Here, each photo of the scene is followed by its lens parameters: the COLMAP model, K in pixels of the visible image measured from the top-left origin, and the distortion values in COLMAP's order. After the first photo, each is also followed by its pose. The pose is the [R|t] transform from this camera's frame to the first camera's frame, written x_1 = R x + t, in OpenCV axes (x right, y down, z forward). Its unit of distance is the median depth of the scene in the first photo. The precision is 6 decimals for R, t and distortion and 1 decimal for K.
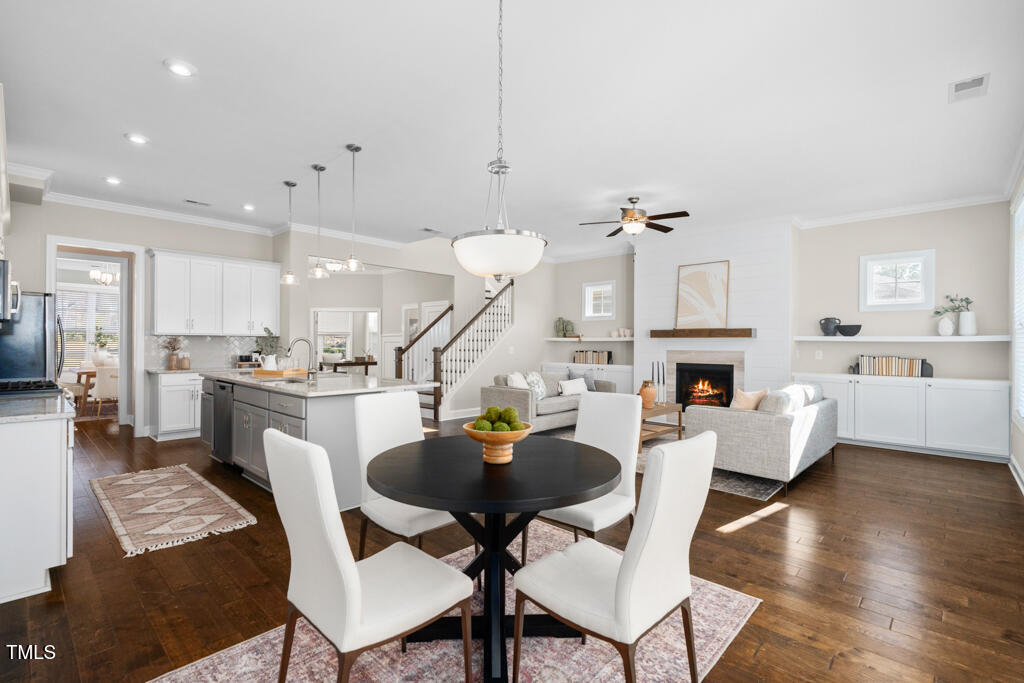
lens RADIAL K [[470.1, 0, 512.0], [0, 470.1, 341.5], [0, 0, 1]] dist [-0.000519, 0.000238]
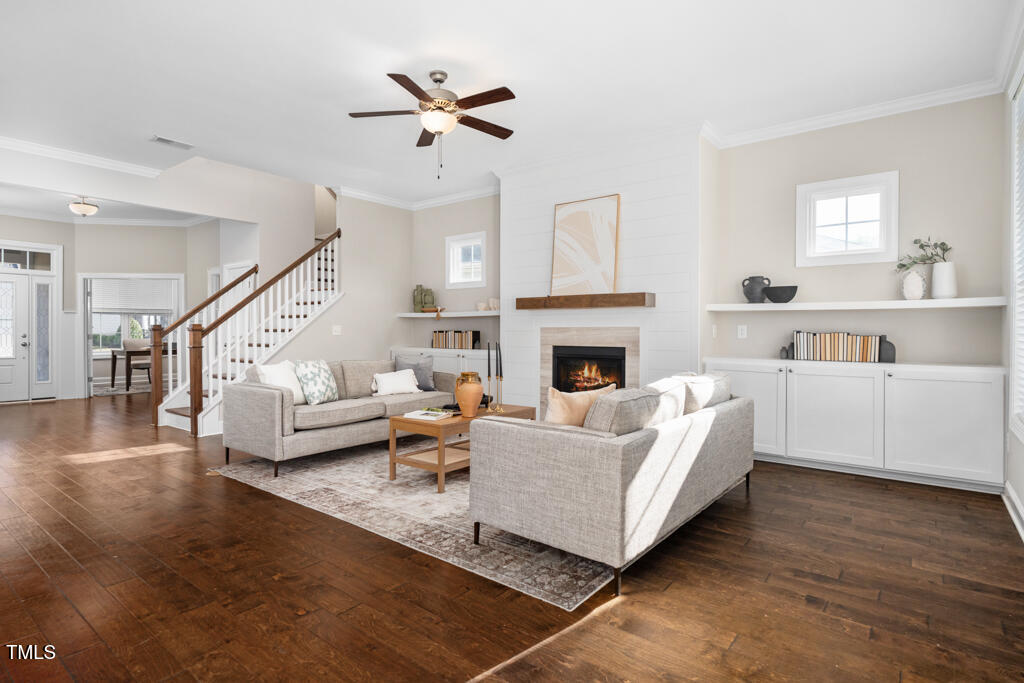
lens RADIAL K [[529.1, 0, 511.6], [0, 529.1, 331.3], [0, 0, 1]] dist [0.000446, -0.000945]
pose [[0.996173, -0.003868, 0.087313, 0.270999], [0.003324, 0.999974, 0.006380, 0.023503], [-0.087335, -0.006065, 0.996161, 0.282572]]
